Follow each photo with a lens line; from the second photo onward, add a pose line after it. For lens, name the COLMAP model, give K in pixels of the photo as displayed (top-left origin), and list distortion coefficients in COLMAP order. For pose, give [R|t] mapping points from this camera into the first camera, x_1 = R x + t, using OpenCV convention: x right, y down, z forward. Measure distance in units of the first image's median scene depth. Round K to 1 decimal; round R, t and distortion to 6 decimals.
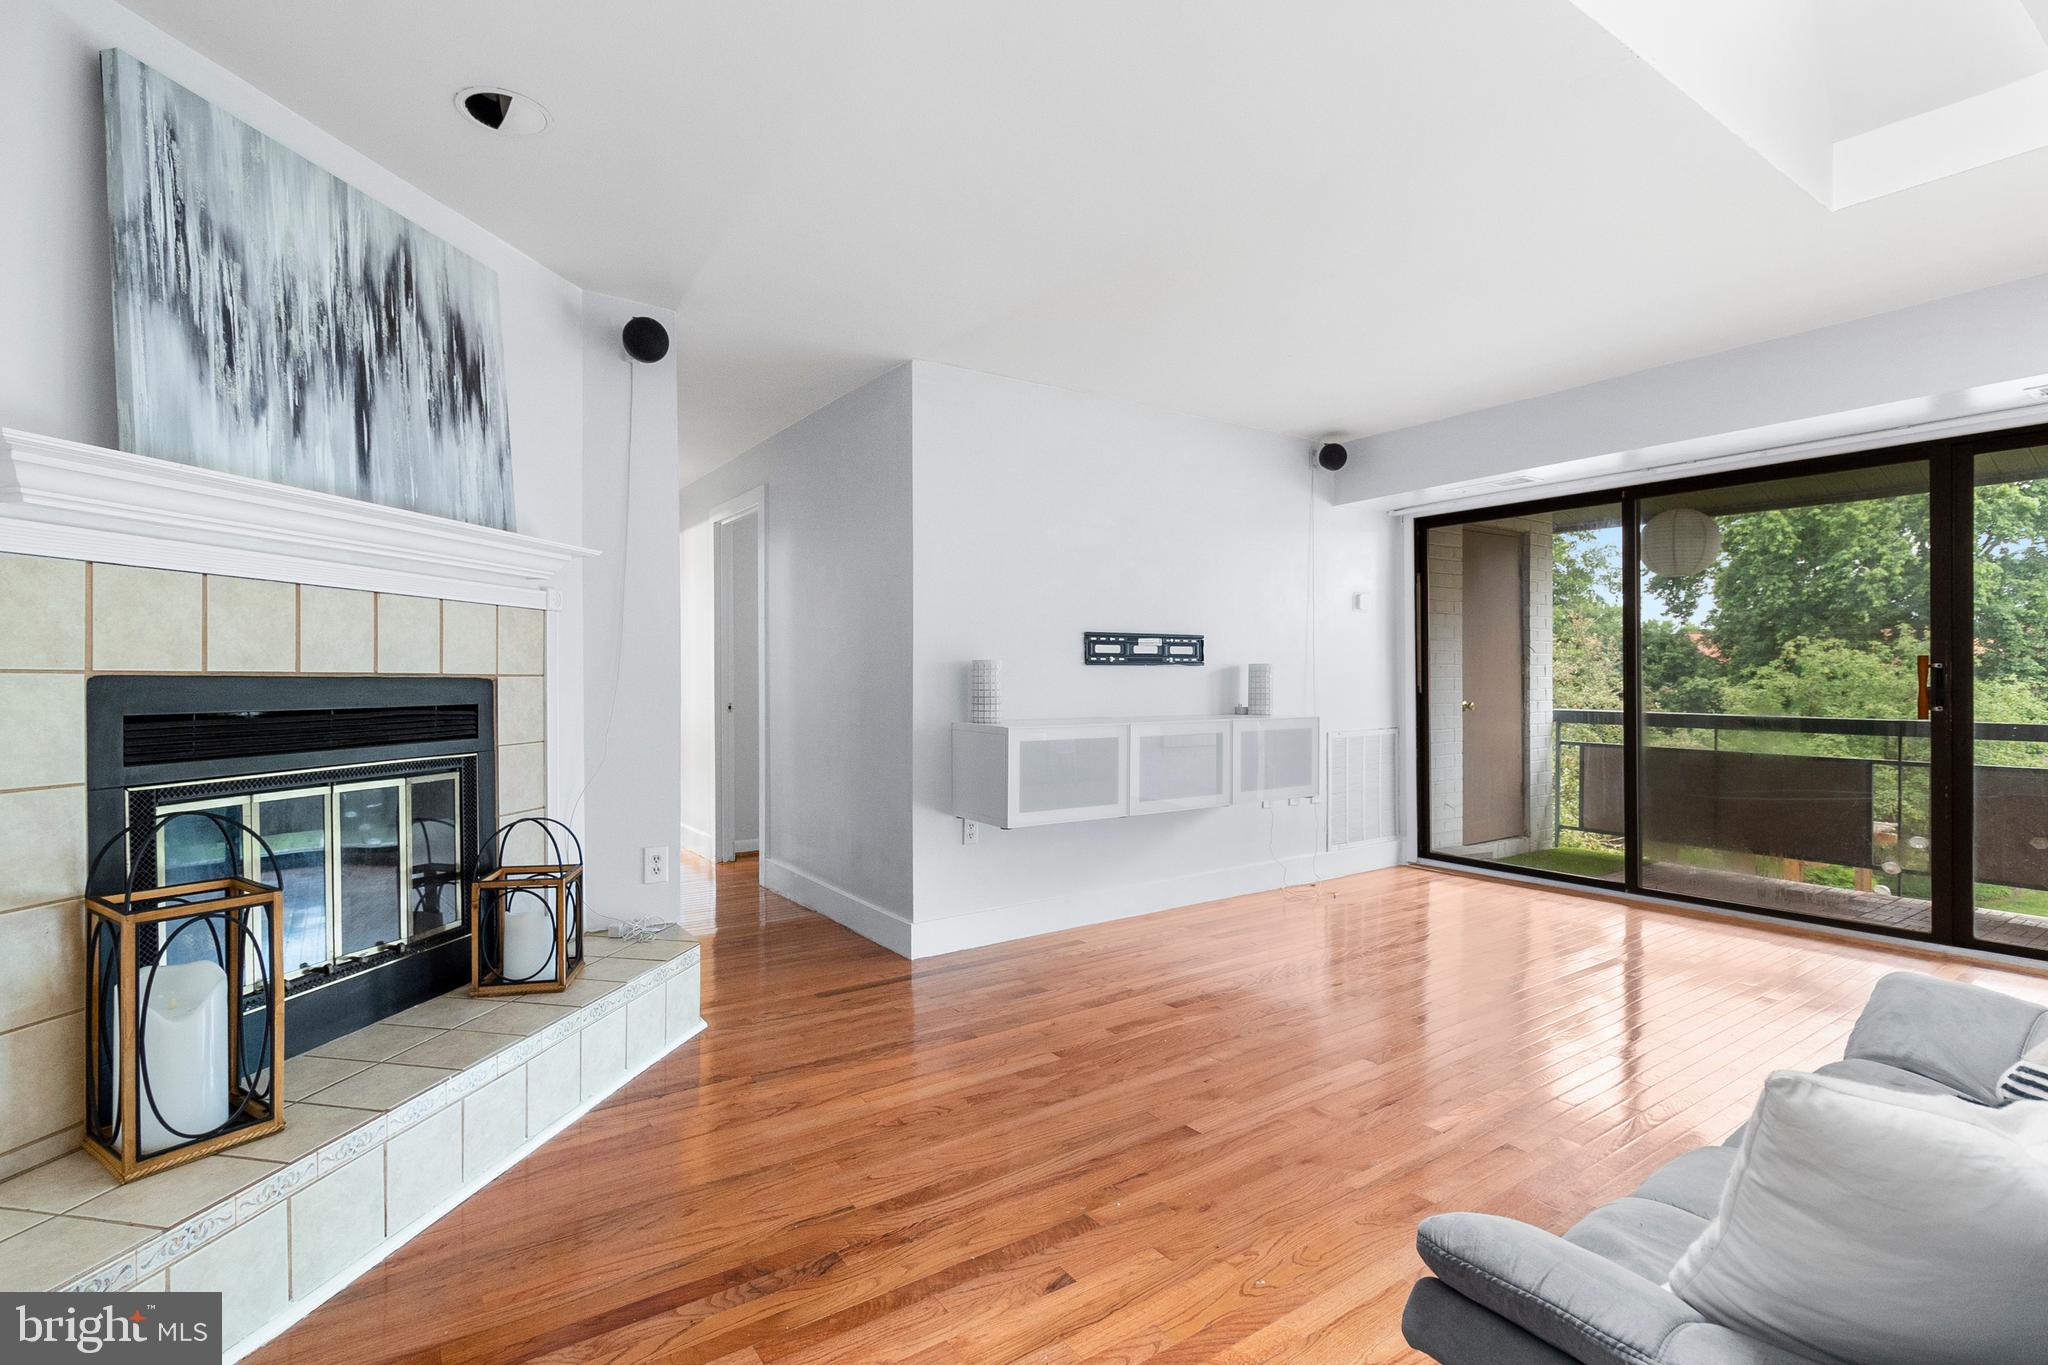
lens RADIAL K [[973.2, 0, 1026.1], [0, 973.2, 678.6], [0, 0, 1]] dist [0.000307, 0.000285]
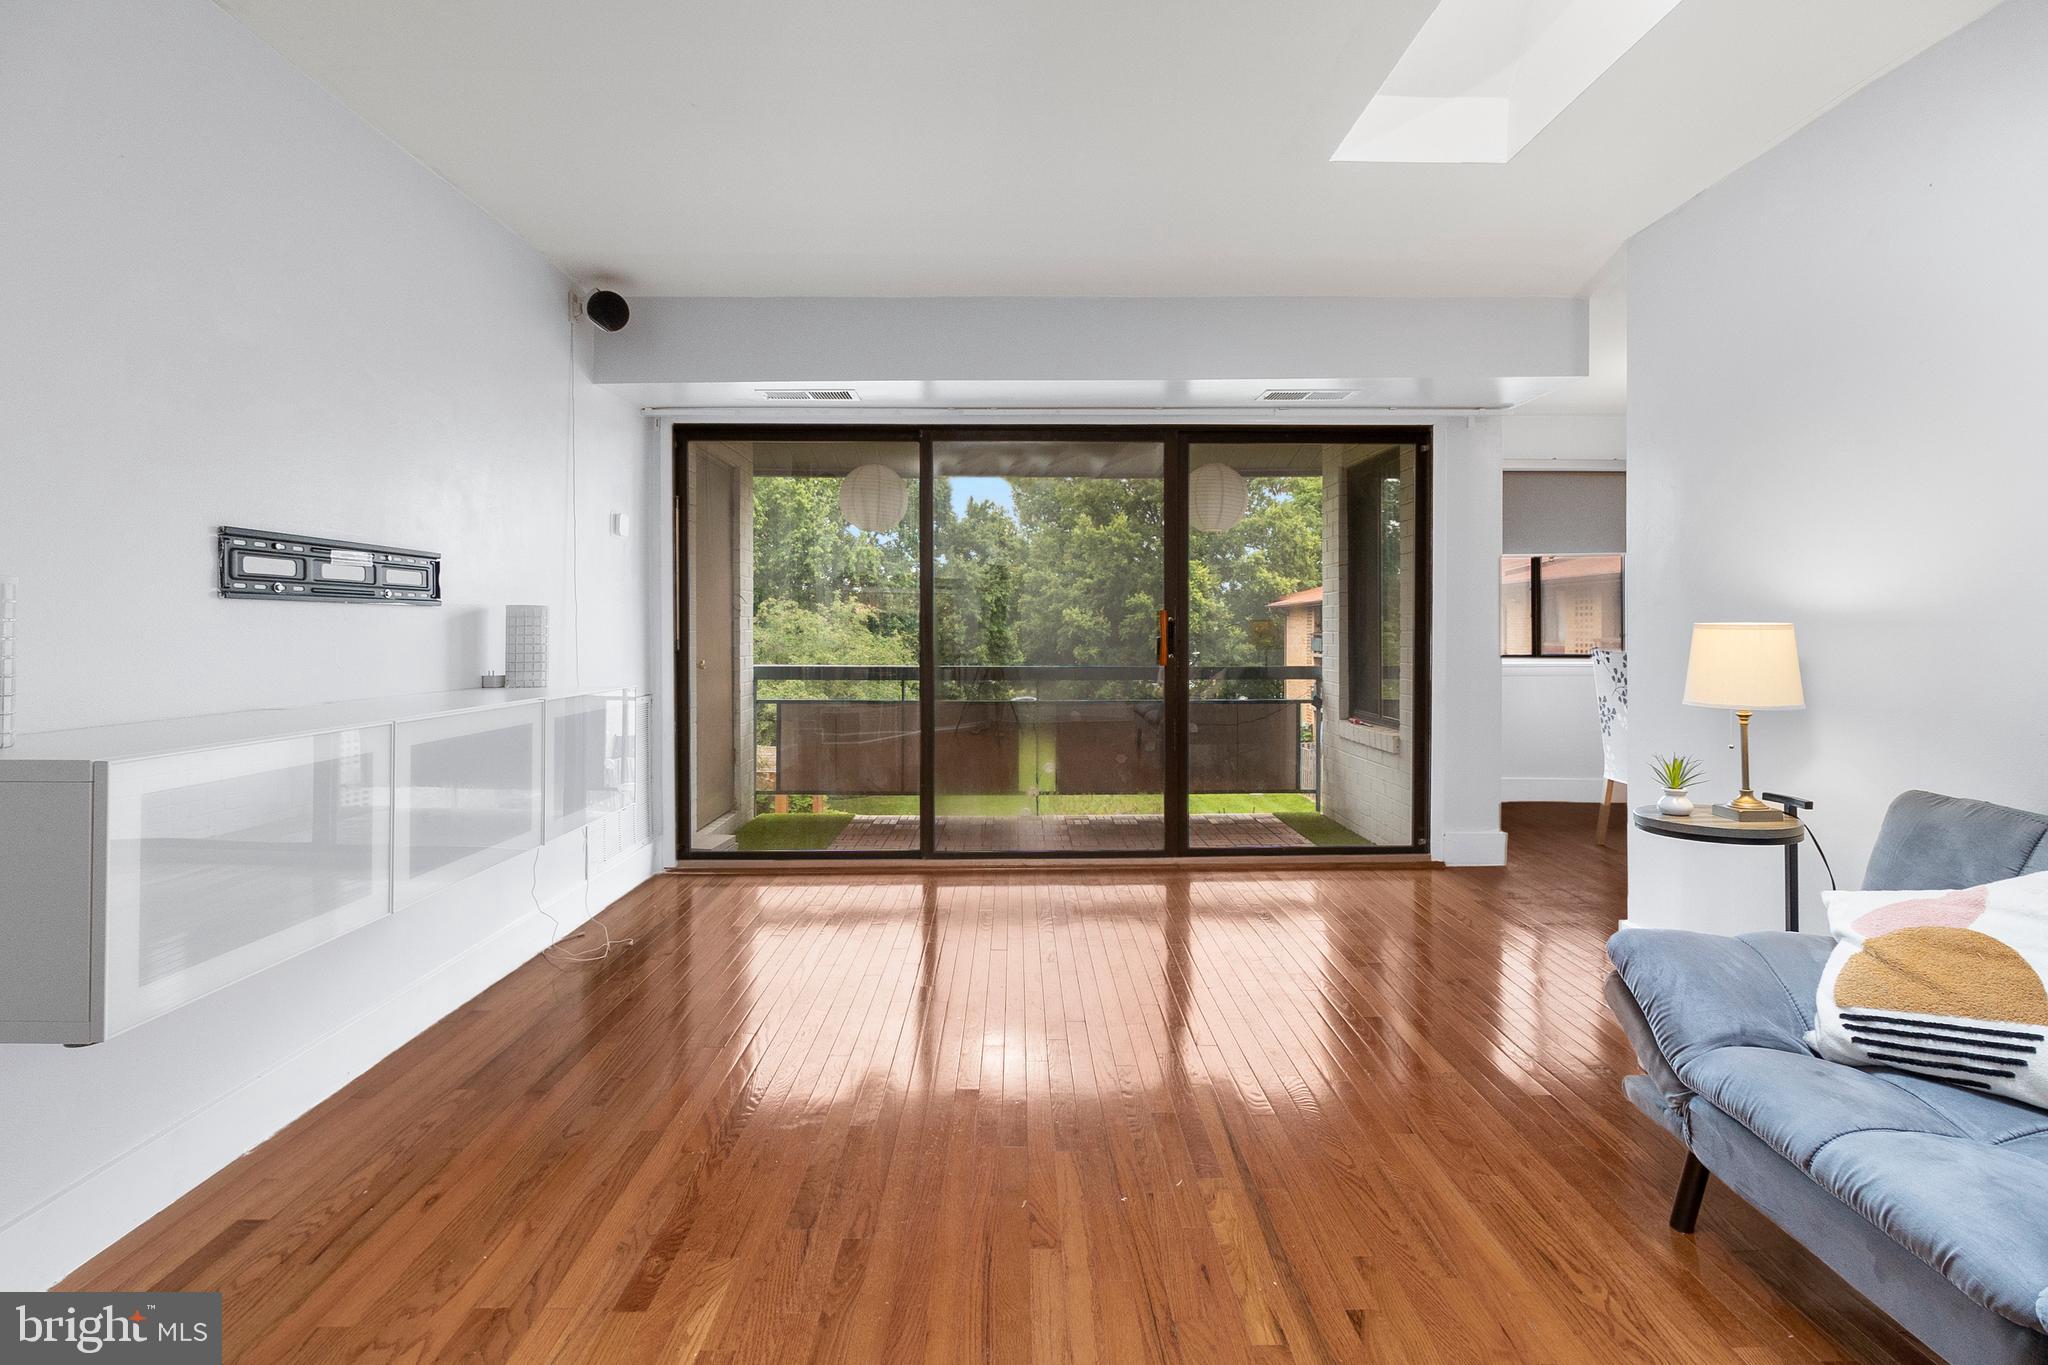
lens RADIAL K [[965.8, 0, 1024.2], [0, 965.8, 632.2], [0, 0, 1]] dist [-0.001639, -0.000478]
pose [[0.563391, 0.000086, 0.826191, -0.093457], [0.001194, 0.999999, -0.000918, 0.002693], [-0.826190, 0.001504, 0.563390, 0.399021]]
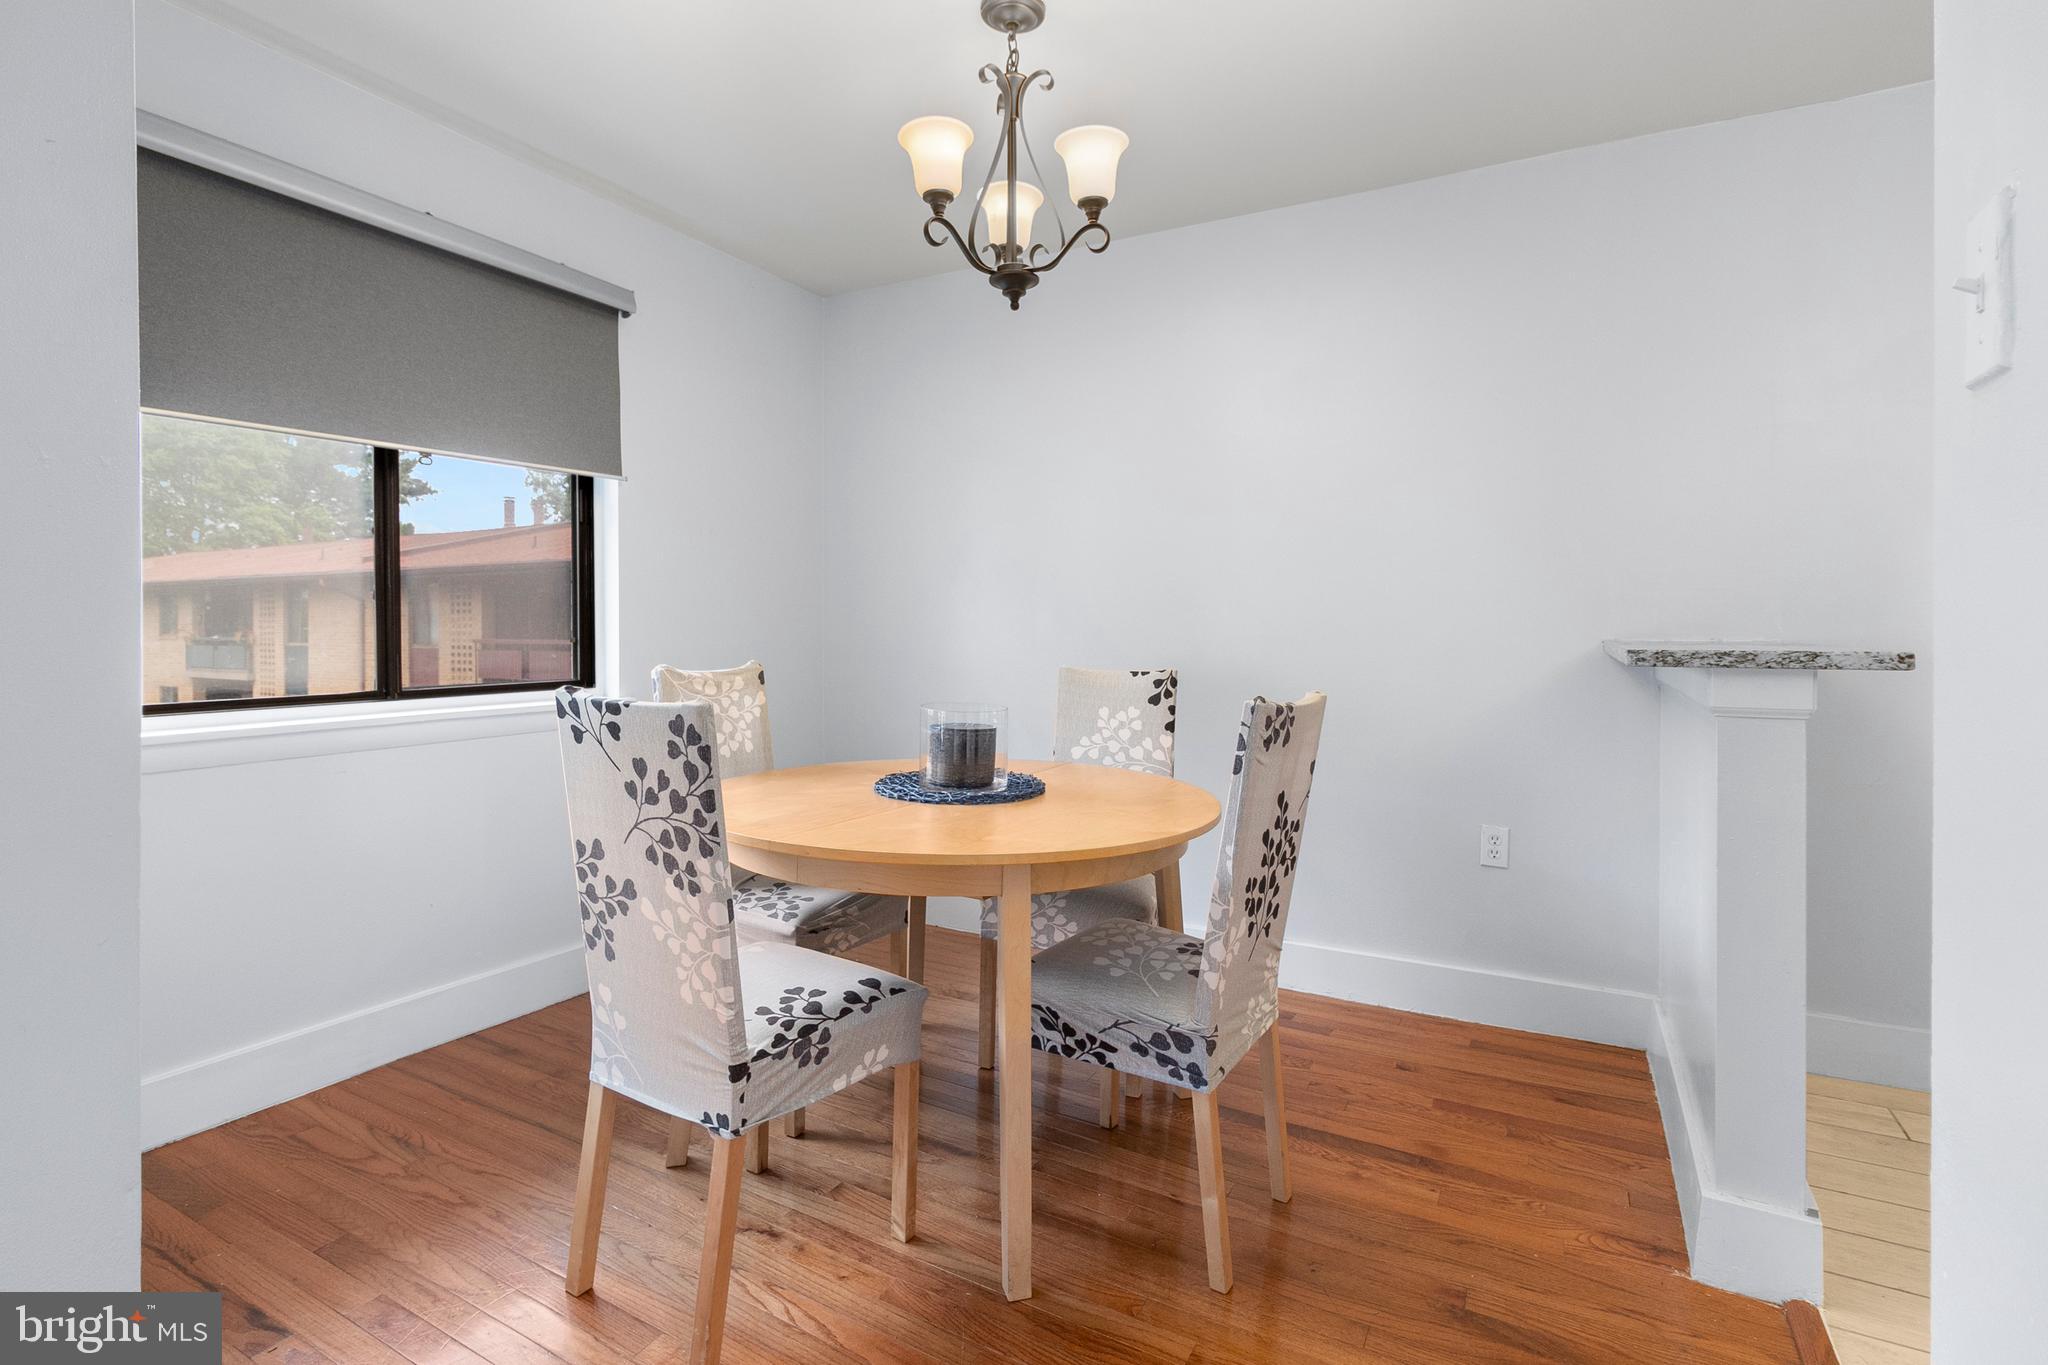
lens RADIAL K [[965.8, 0, 1024.2], [0, 965.8, 632.2], [0, 0, 1]] dist [-0.001639, -0.000478]
pose [[-0.445191, -0.000936, 0.895435, 0.726596], [0.007509, 0.999960, 0.004779, 0.001665], [-0.895404, 0.008852, -0.445167, 0.479658]]
